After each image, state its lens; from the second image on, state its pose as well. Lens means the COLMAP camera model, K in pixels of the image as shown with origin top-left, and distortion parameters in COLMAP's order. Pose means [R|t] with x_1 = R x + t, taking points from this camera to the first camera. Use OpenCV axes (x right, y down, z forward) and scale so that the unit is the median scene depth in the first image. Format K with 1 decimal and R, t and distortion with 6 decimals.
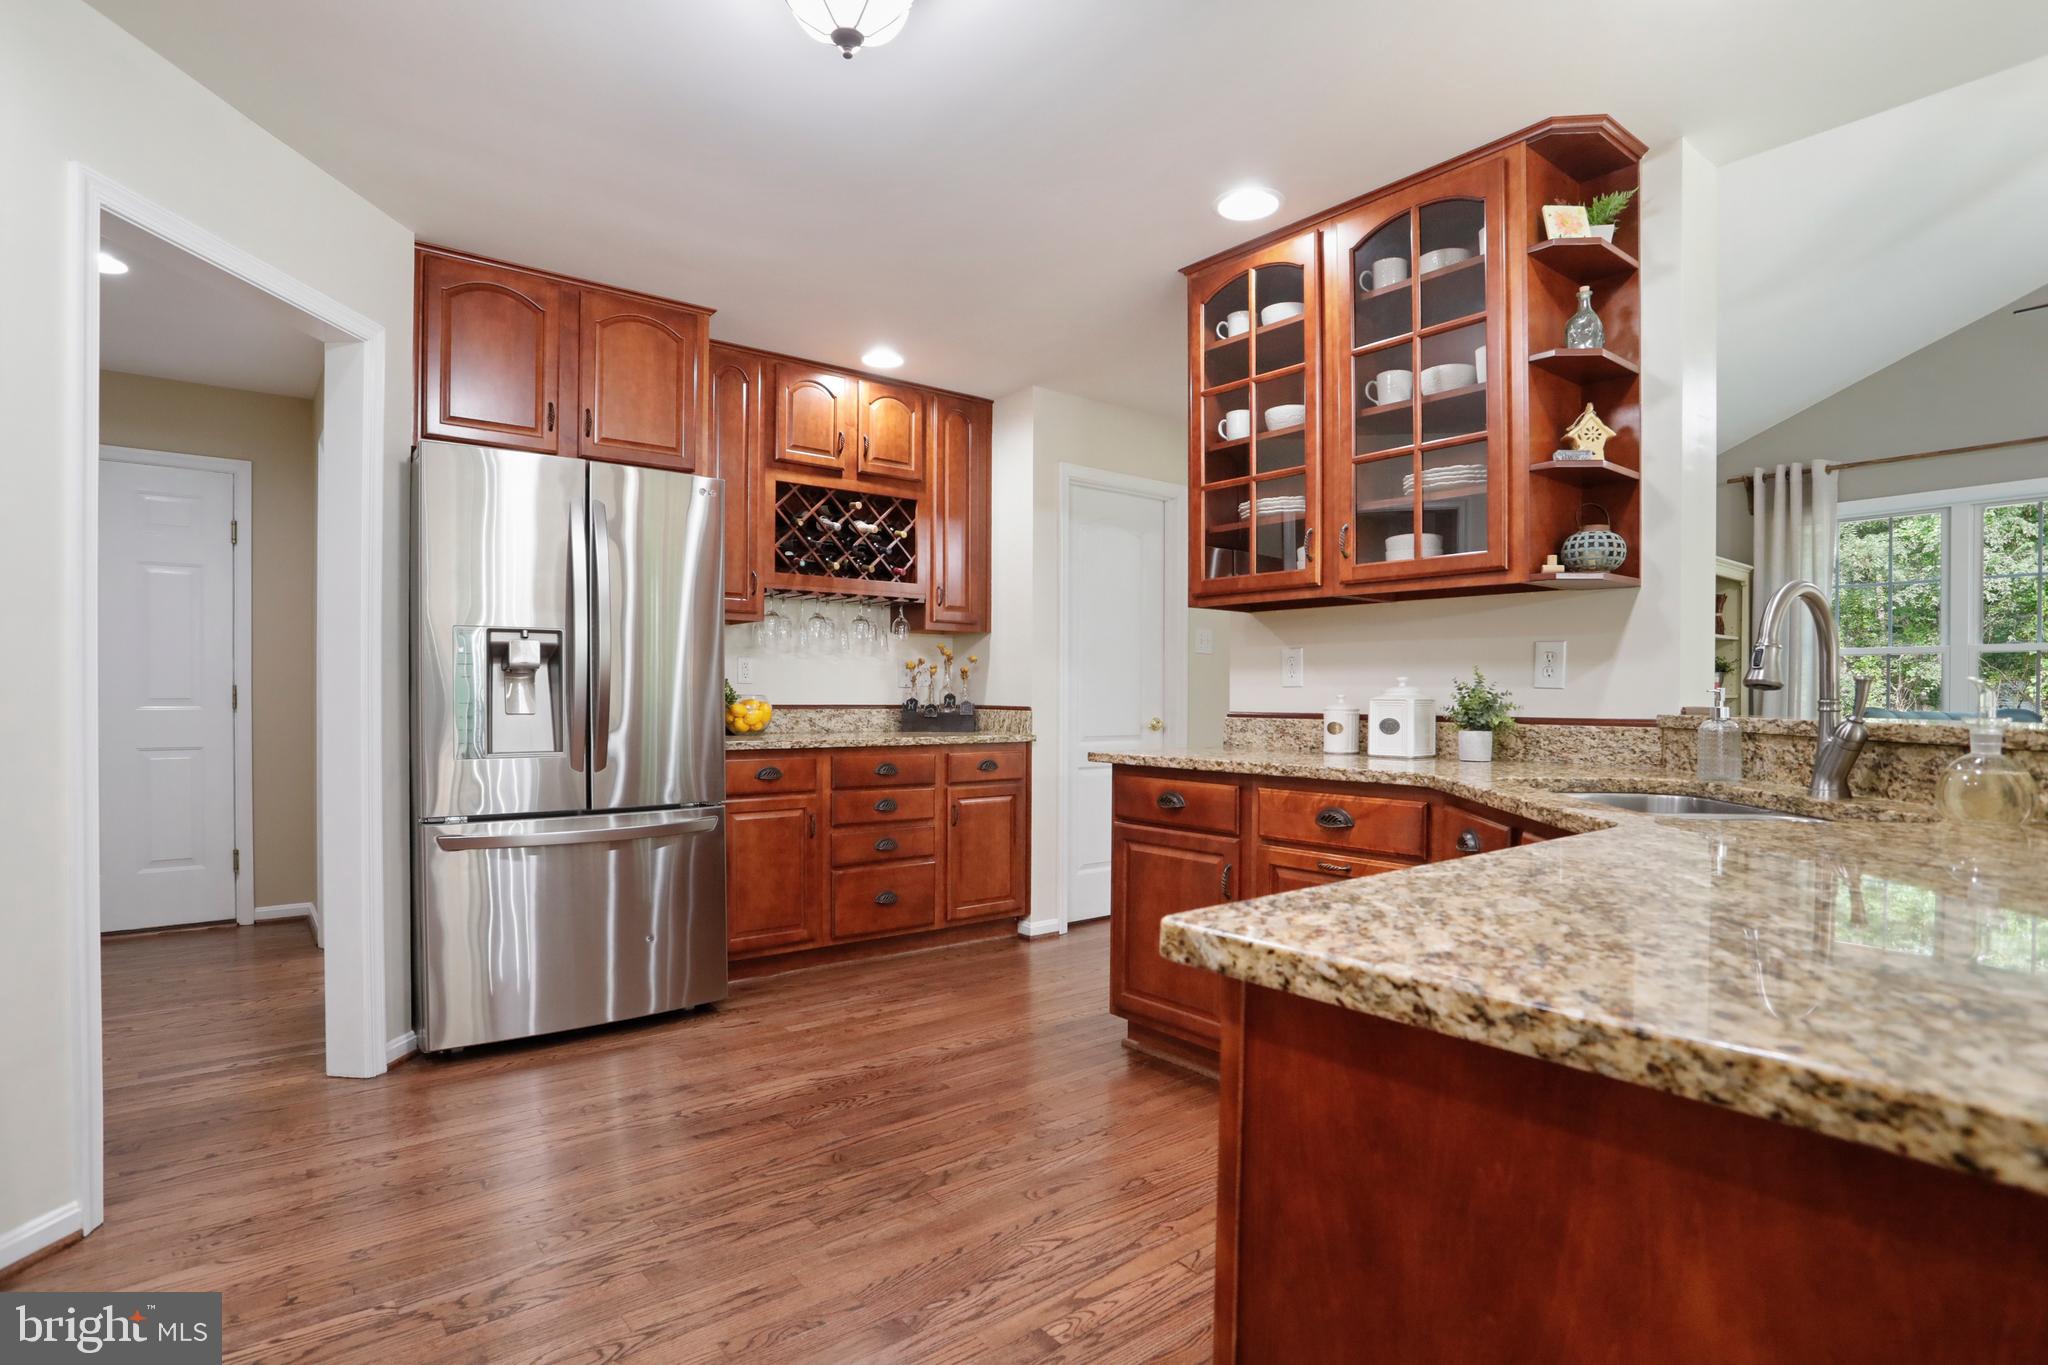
lens RADIAL K [[1003.9, 0, 1008.6], [0, 1003.9, 701.6], [0, 0, 1]] dist [-0.050999, 0.012126]
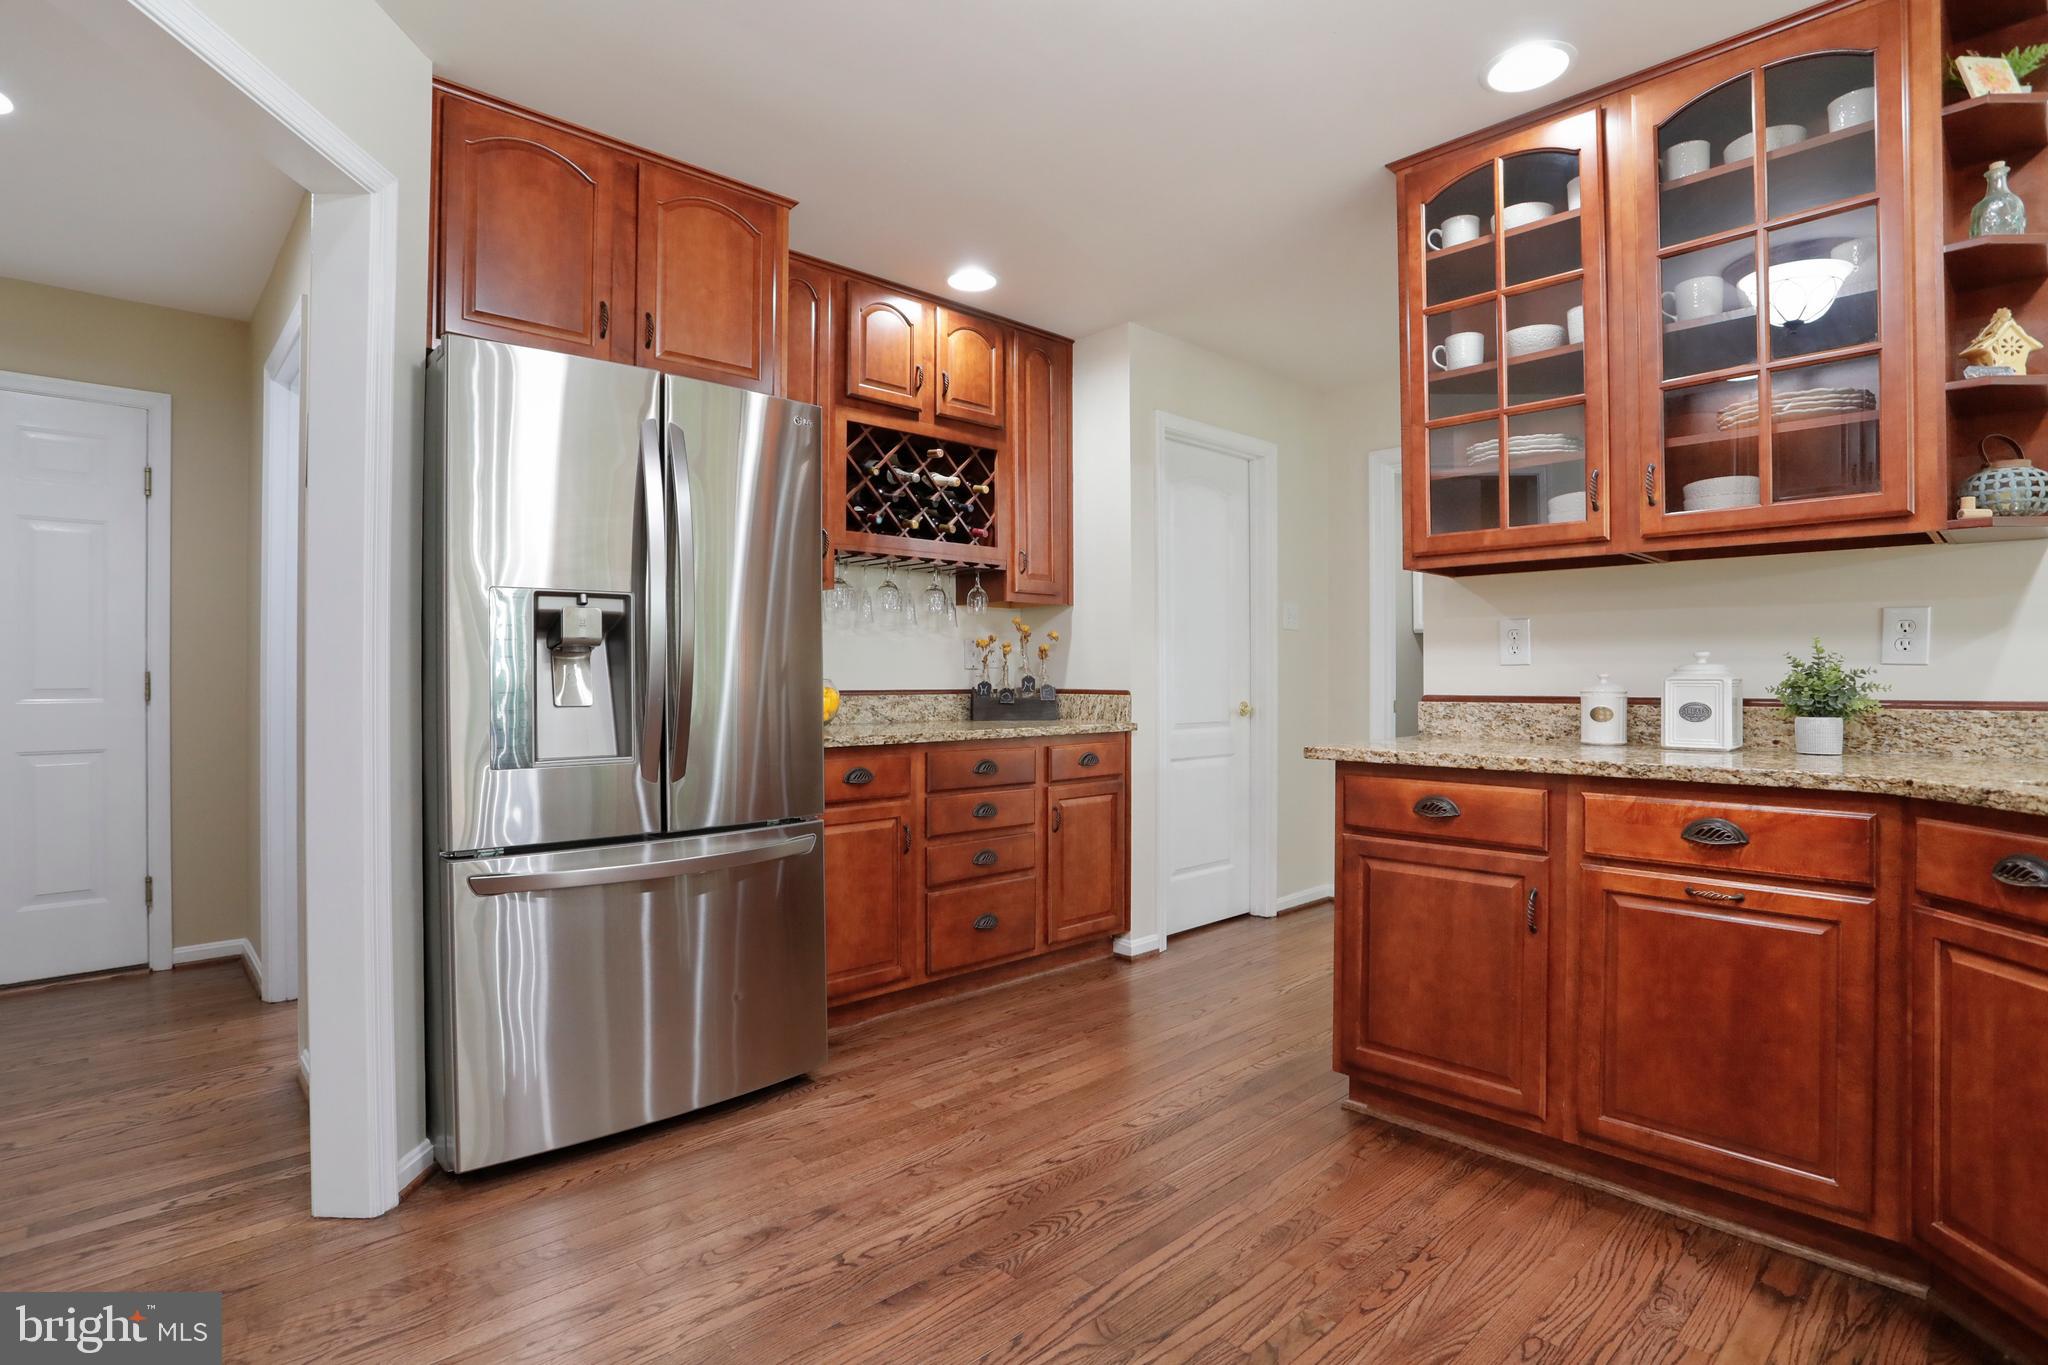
lens RADIAL K [[1003.9, 0, 1022.0], [0, 1003.9, 669.6], [0, 0, 1]] dist [-0.050999, 0.012126]
pose [[0.996562, -0.005914, 0.082635, -0.211858], [0.007110, 0.999874, -0.014198, -0.002144], [-0.082541, 0.014736, 0.996479, 0.218736]]
